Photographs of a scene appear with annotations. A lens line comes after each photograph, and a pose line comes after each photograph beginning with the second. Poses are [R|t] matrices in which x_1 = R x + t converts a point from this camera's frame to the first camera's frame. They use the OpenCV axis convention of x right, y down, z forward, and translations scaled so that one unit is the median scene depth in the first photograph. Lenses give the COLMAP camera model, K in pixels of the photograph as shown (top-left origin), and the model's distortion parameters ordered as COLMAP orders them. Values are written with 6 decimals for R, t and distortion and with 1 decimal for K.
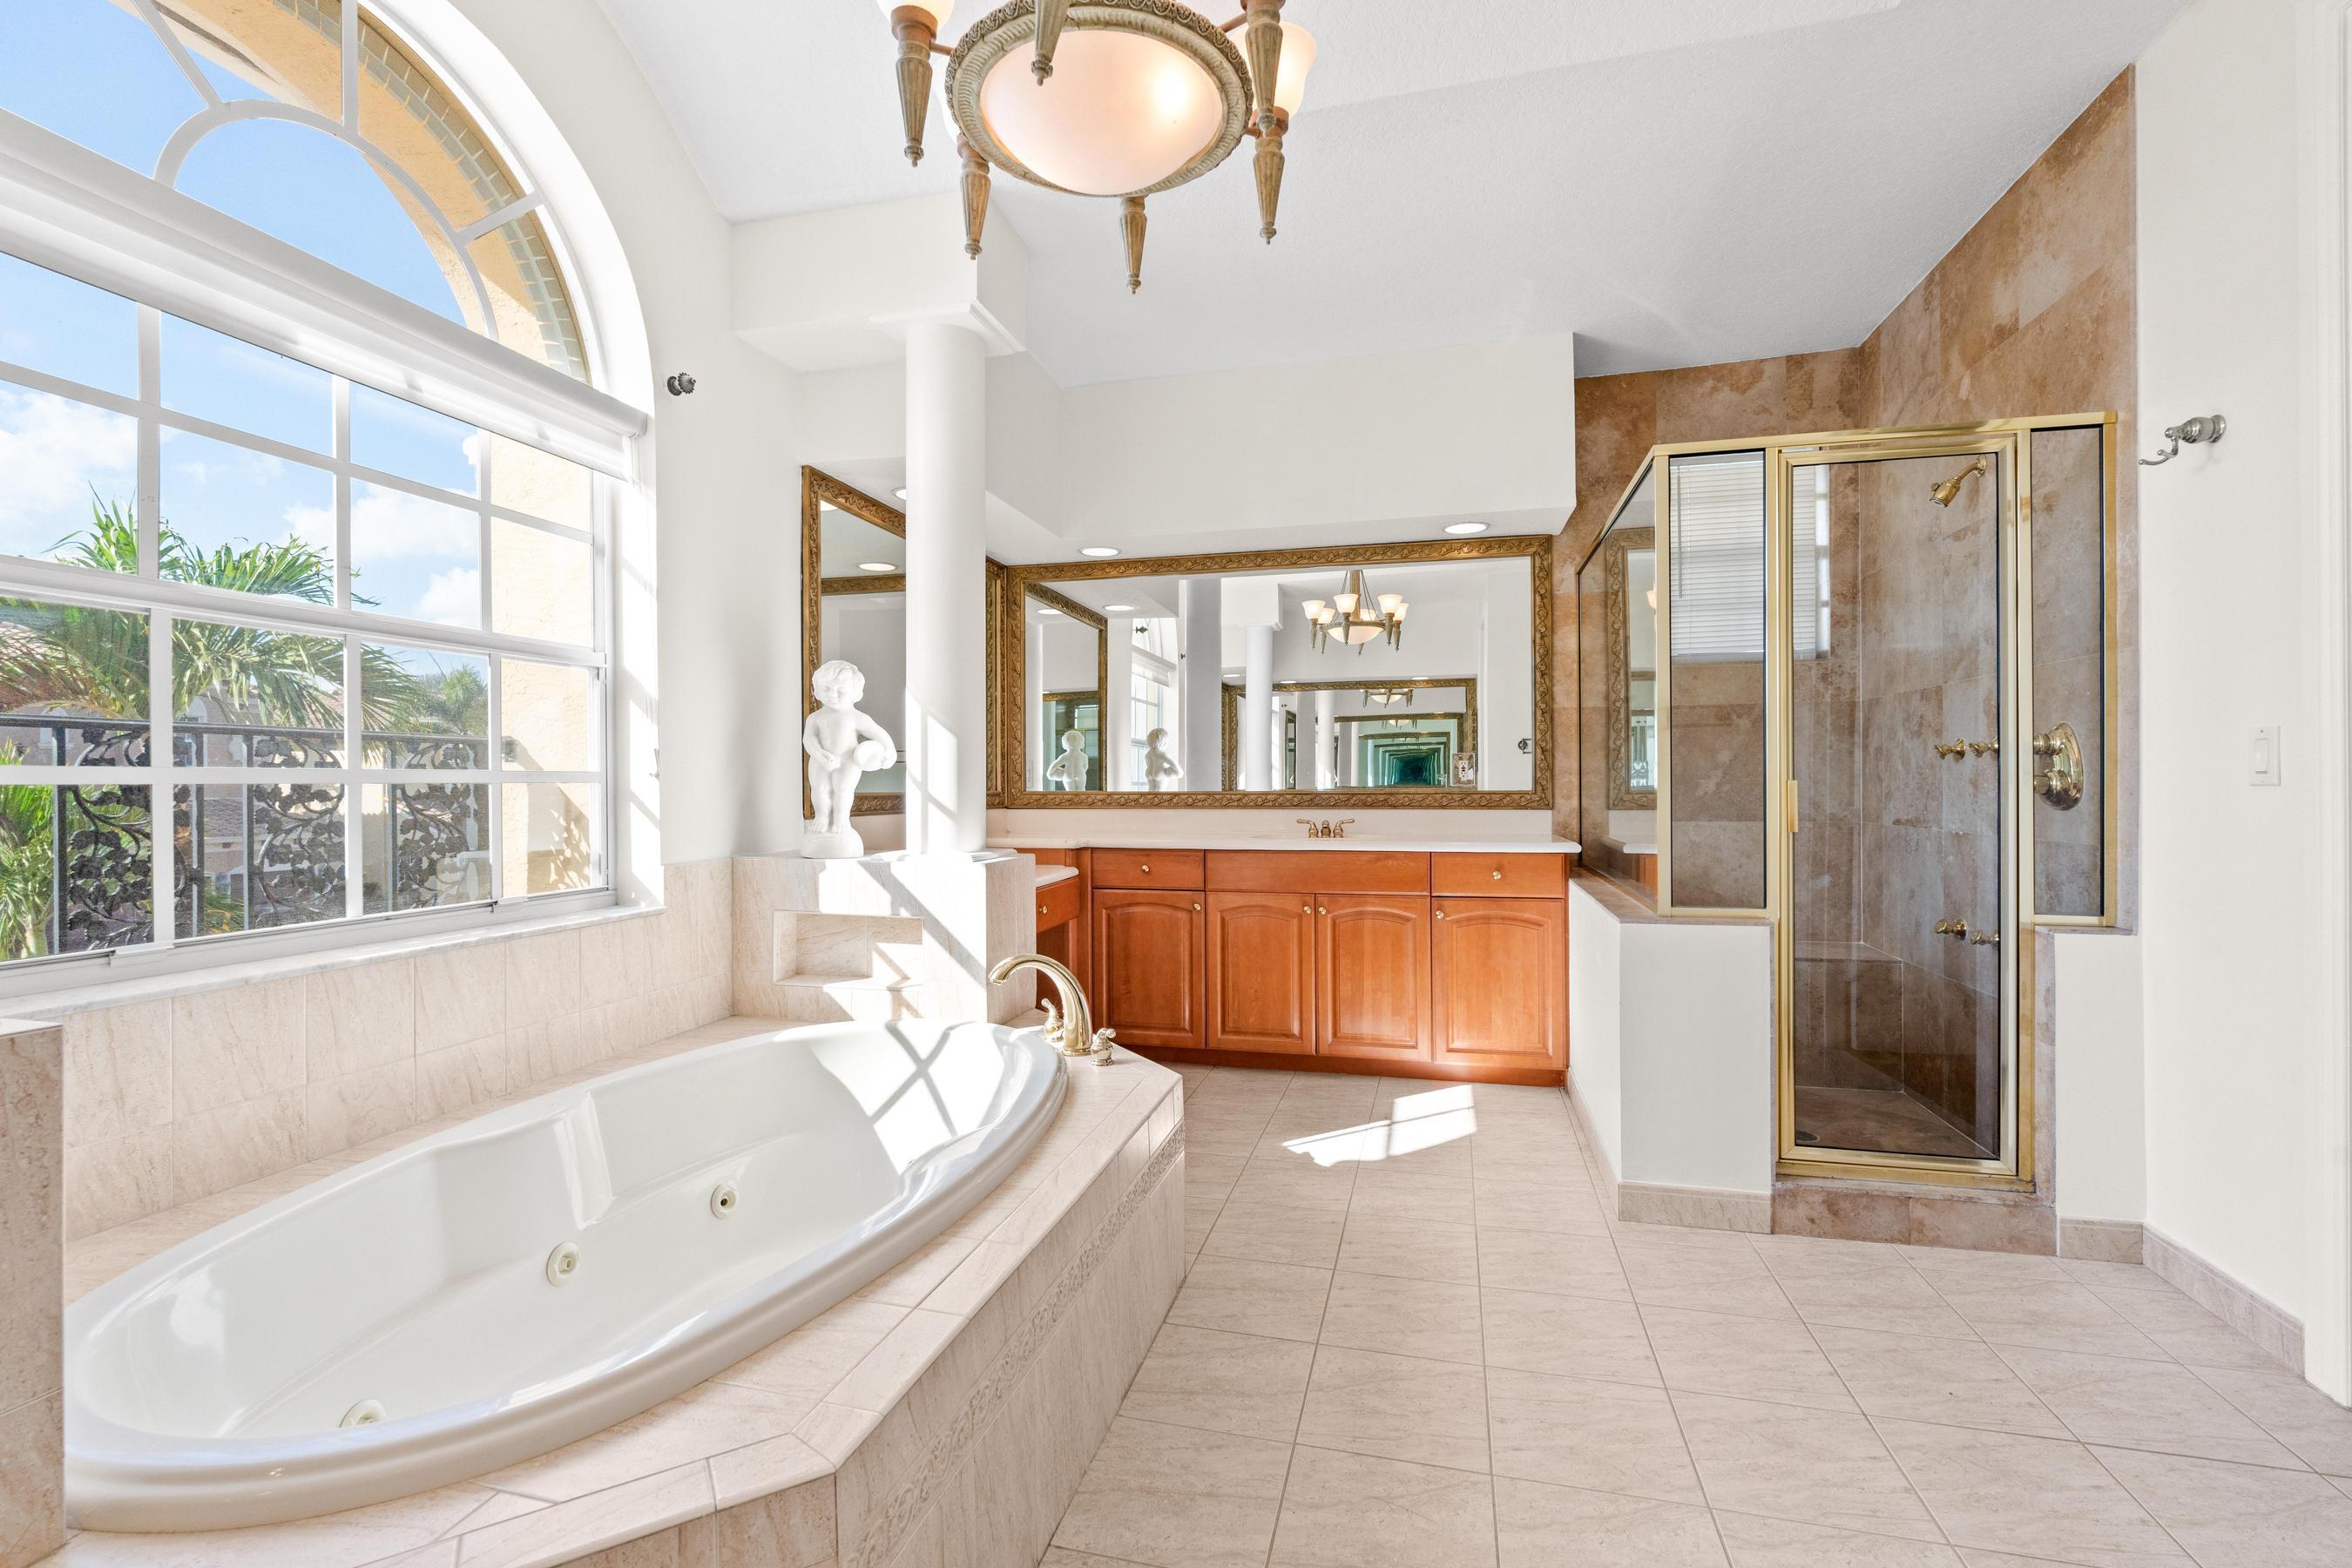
lens RADIAL K [[1031.4, 0, 1170.2], [0, 1031.4, 784.7], [0, 0, 1]] dist [-0.003800, -0.000616]
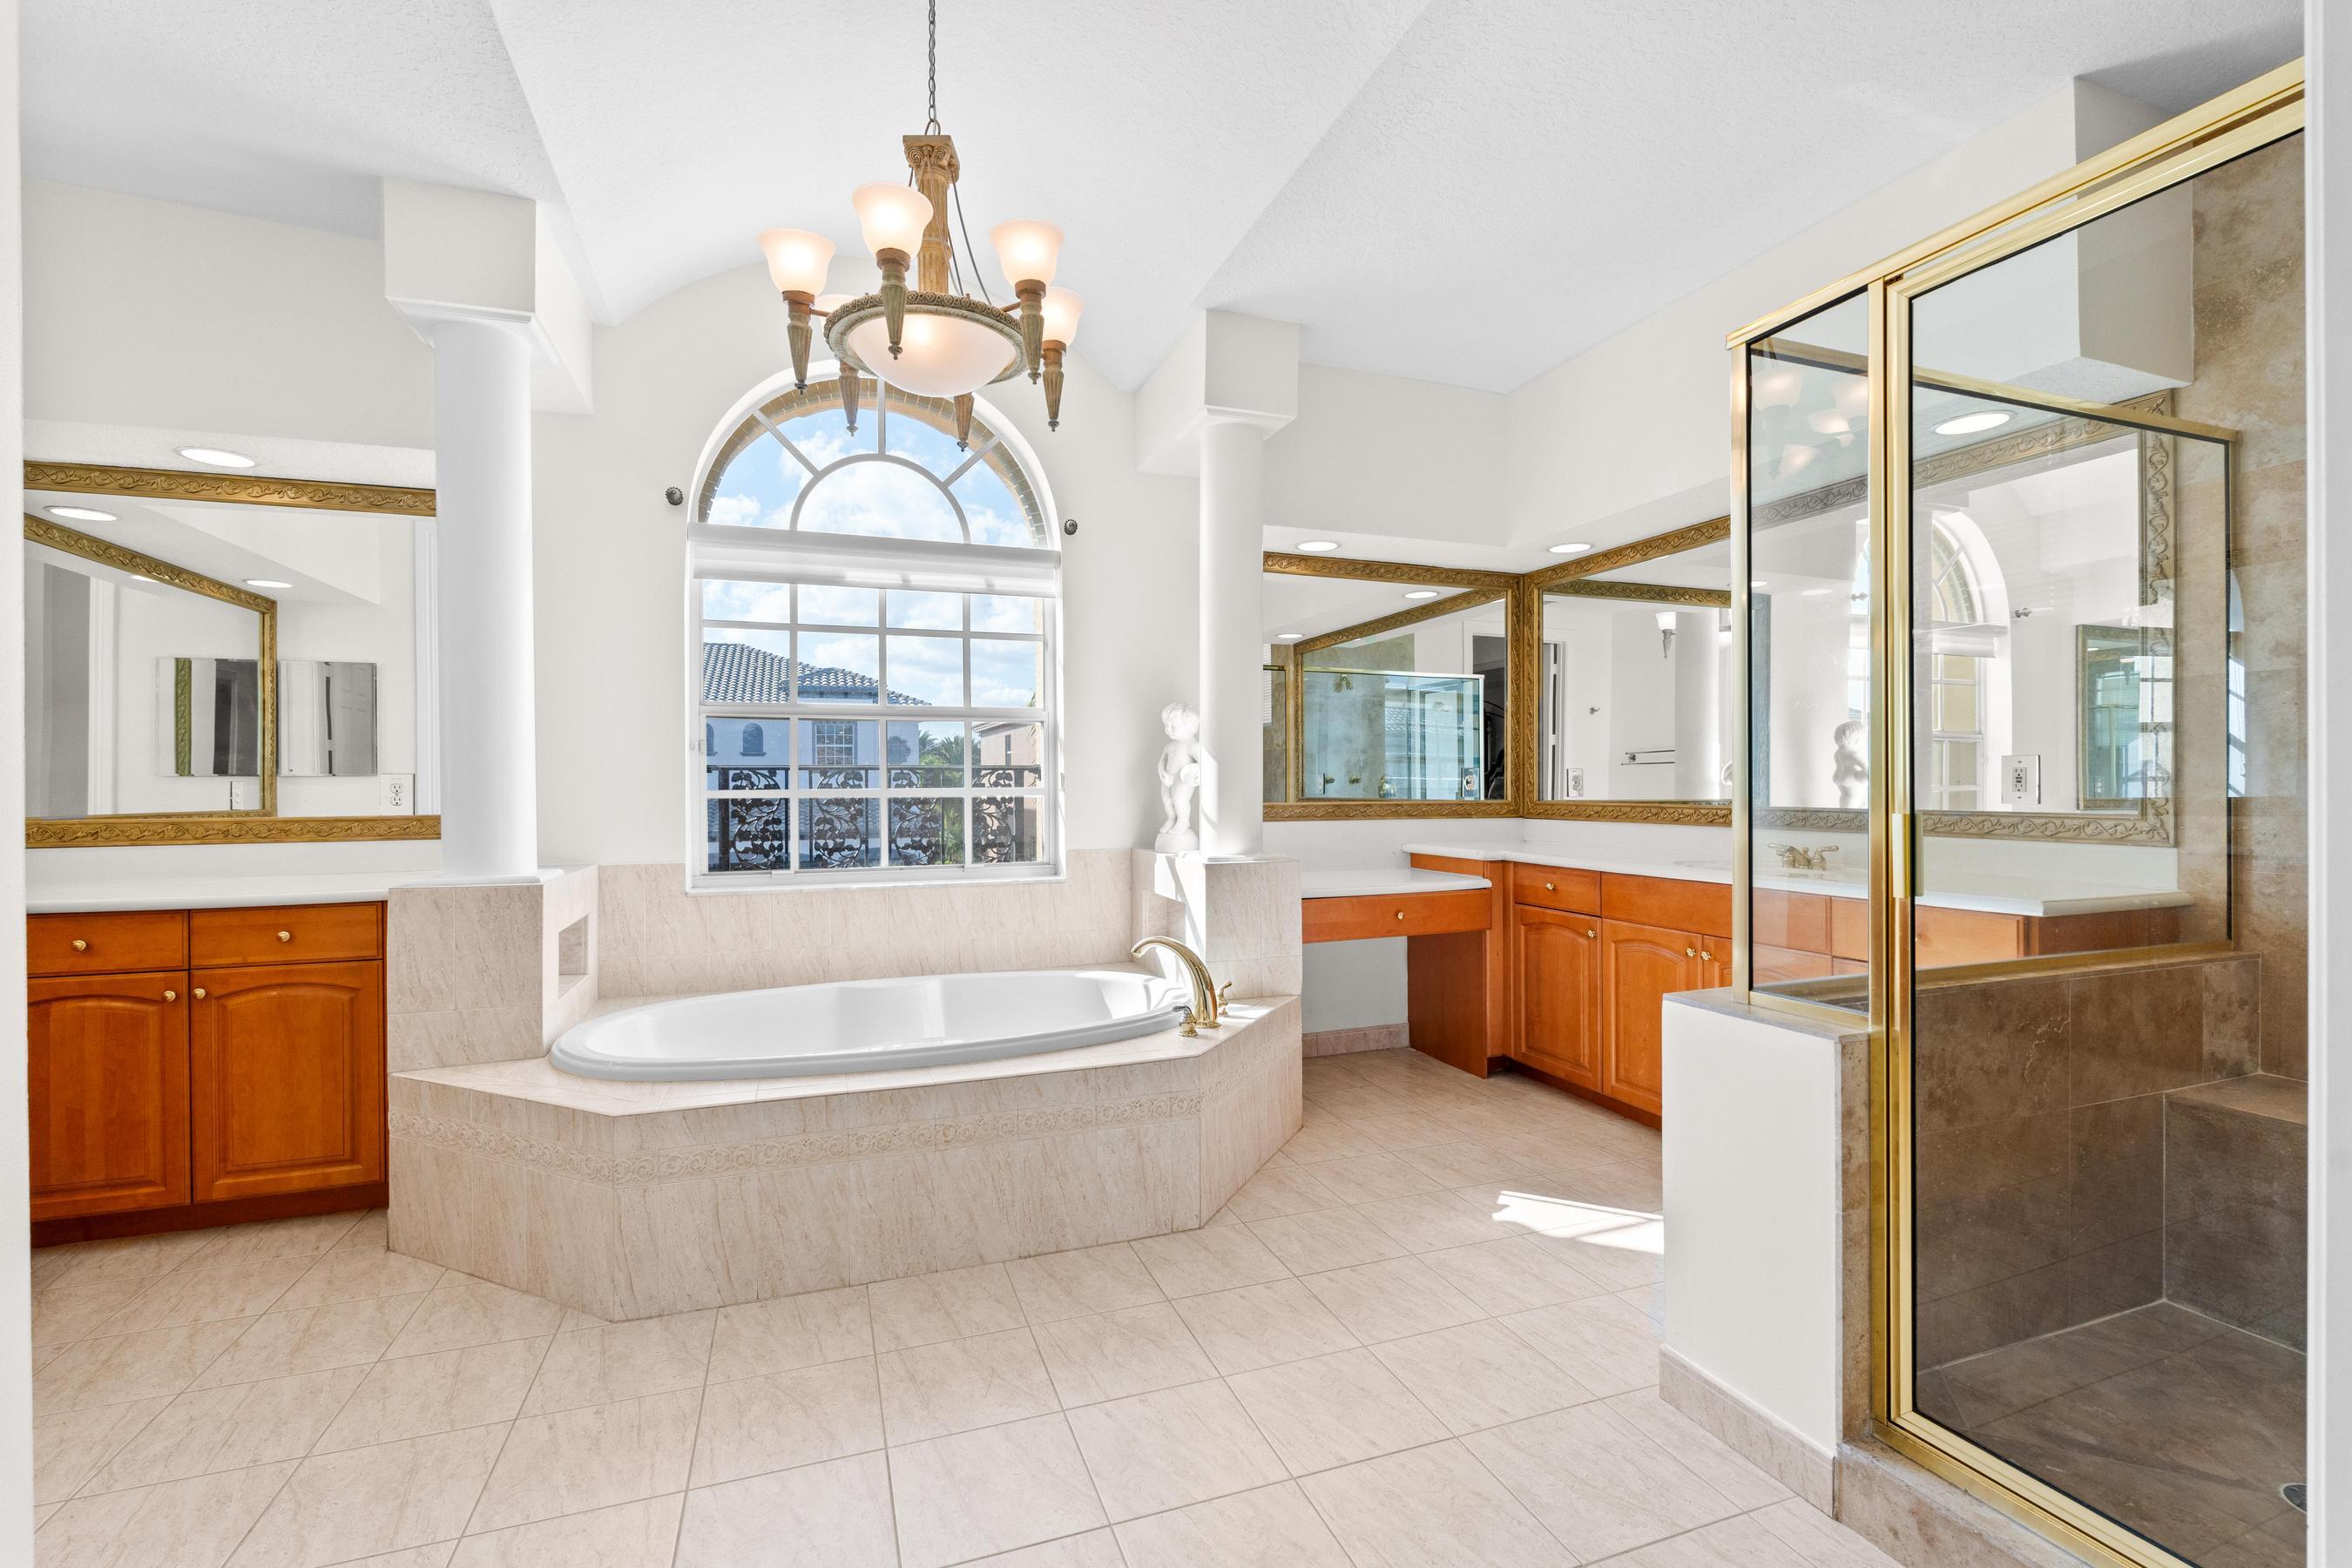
lens RADIAL K [[1031.4, 0, 1170.2], [0, 1031.4, 784.7], [0, 0, 1]] dist [-0.003800, -0.000616]
pose [[0.560681, 0.003246, -0.828026, 0.601847], [0.000835, 0.999990, 0.004486, -0.017247], [0.828032, -0.003207, 0.560672, 0.203740]]
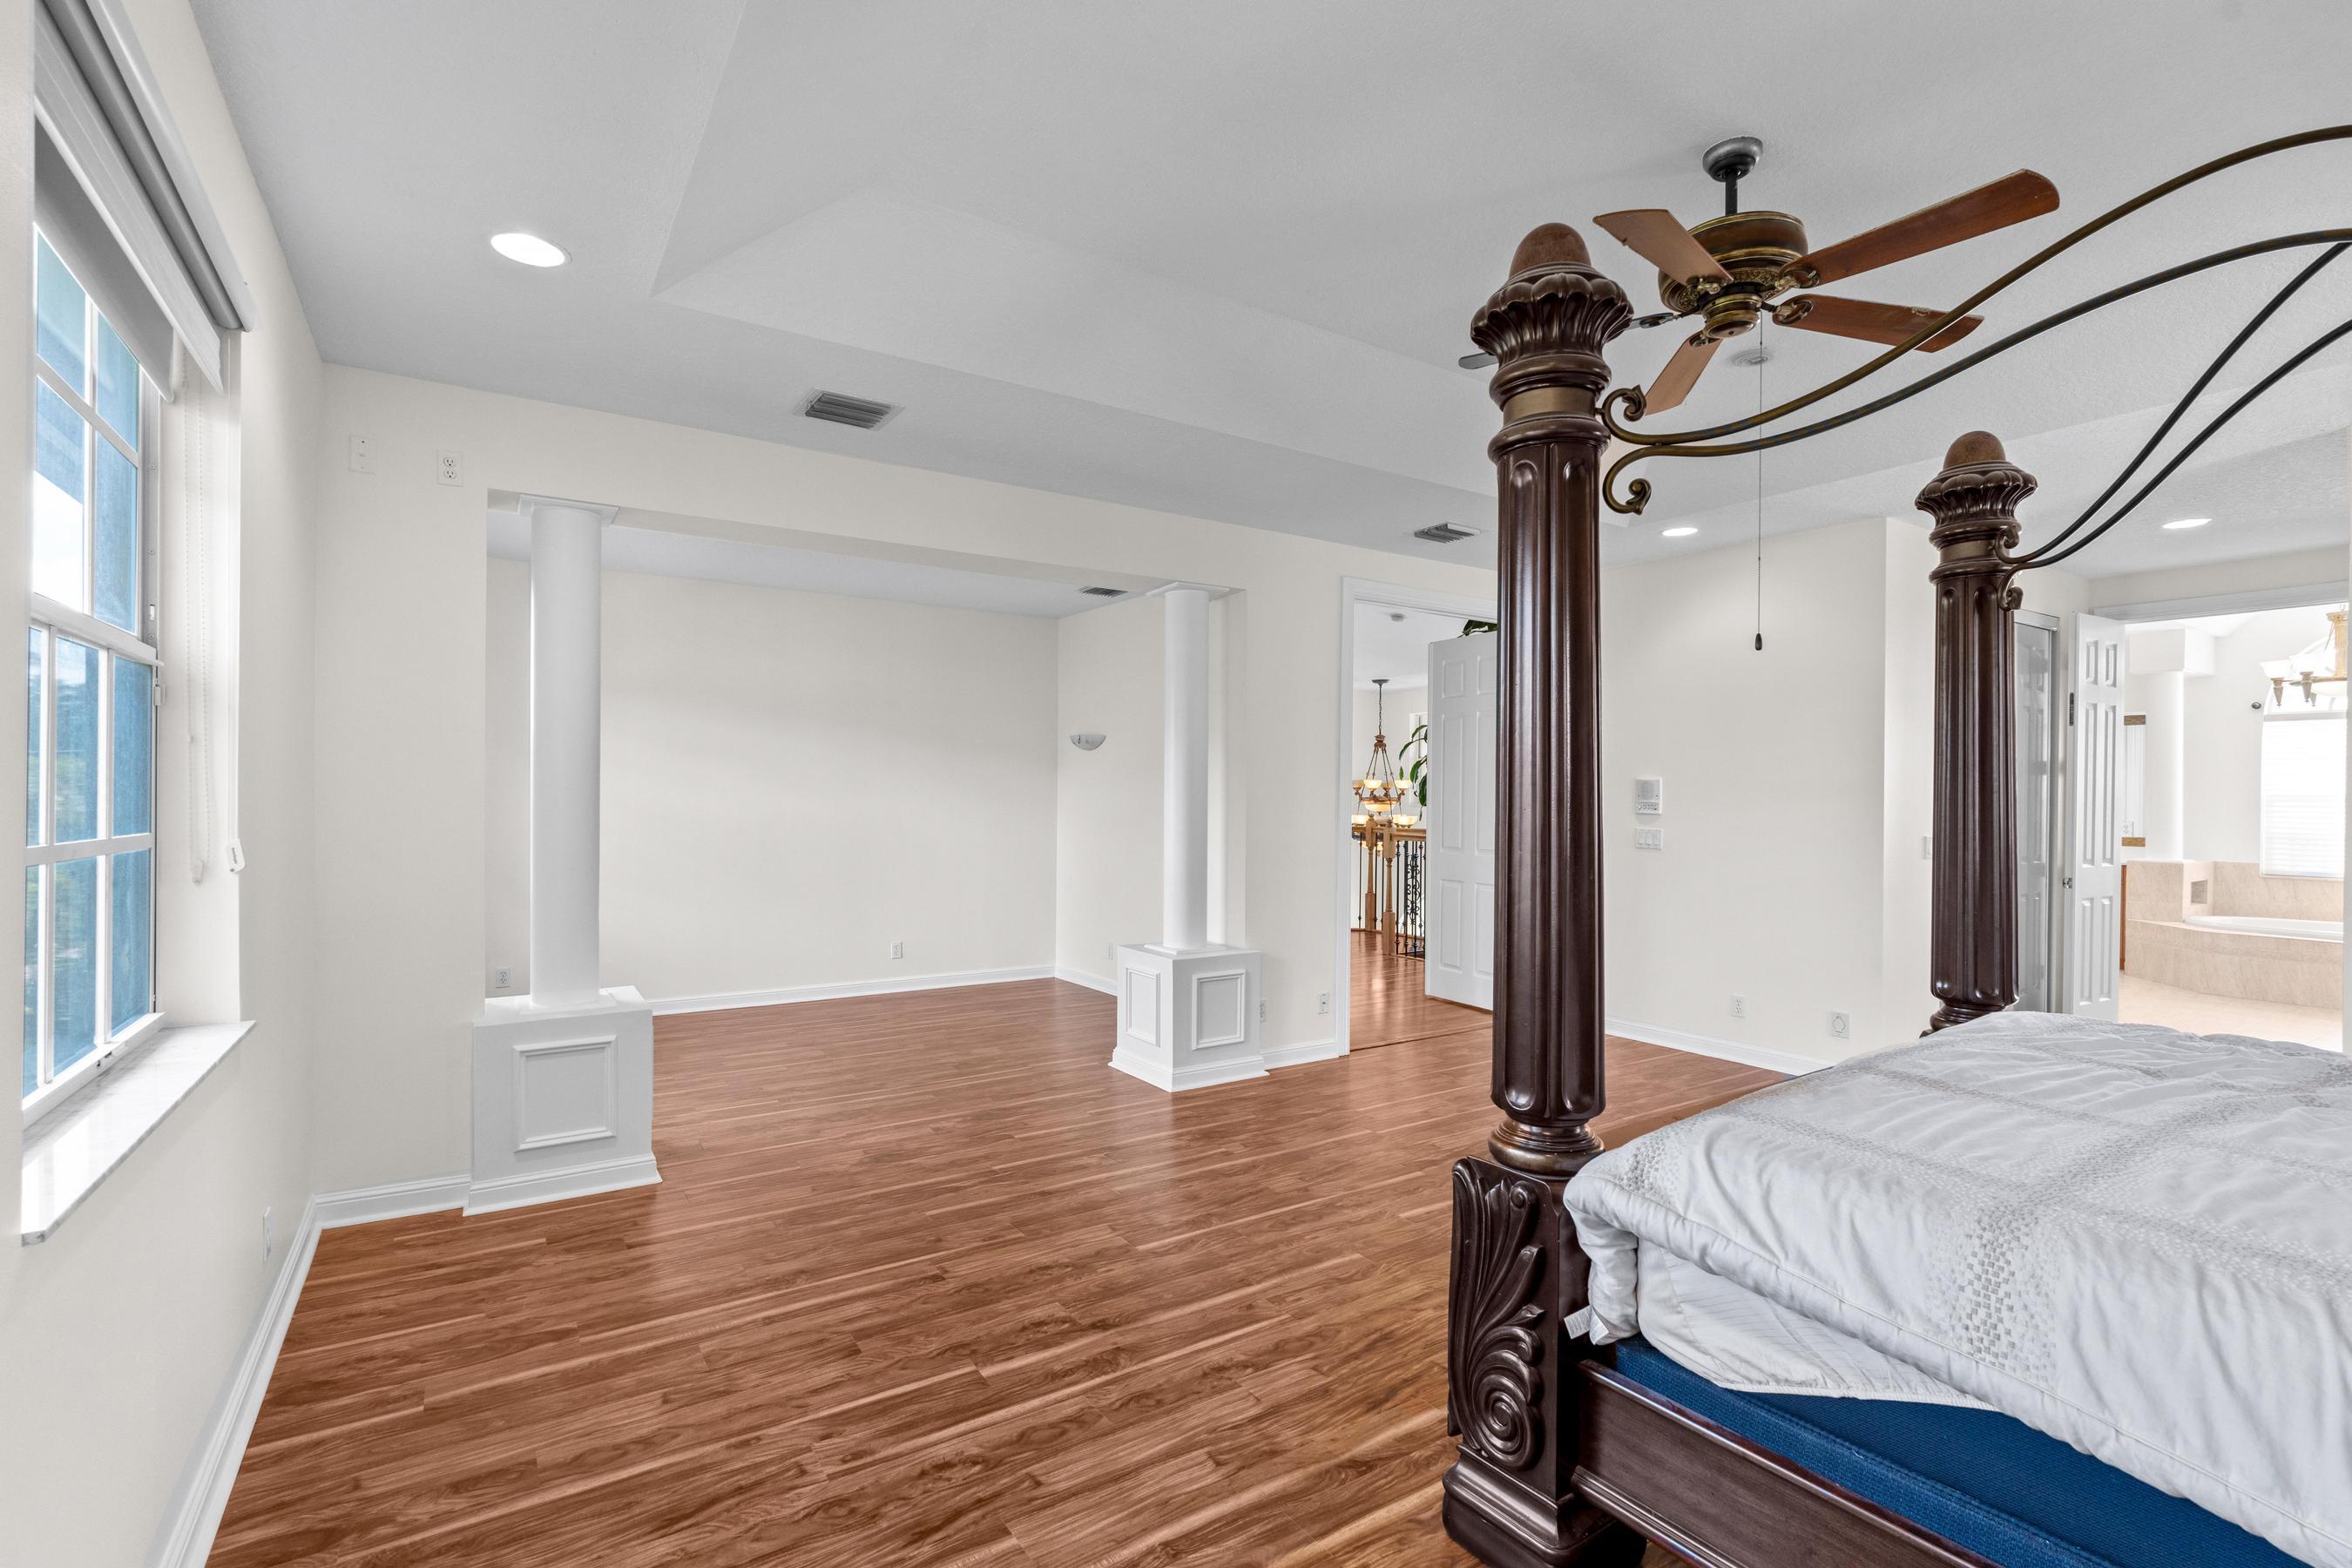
lens RADIAL K [[1082.6, 0, 1183.6], [0, 1082.6, 792.2], [0, 0, 1]] dist [-0.000854, -0.000425]
pose [[-0.669423, -0.003682, -0.742872, 2.831489], [-0.012470, 0.999903, 0.006281, -0.079959], [0.742776, 0.013468, -0.669404, 0.203459]]
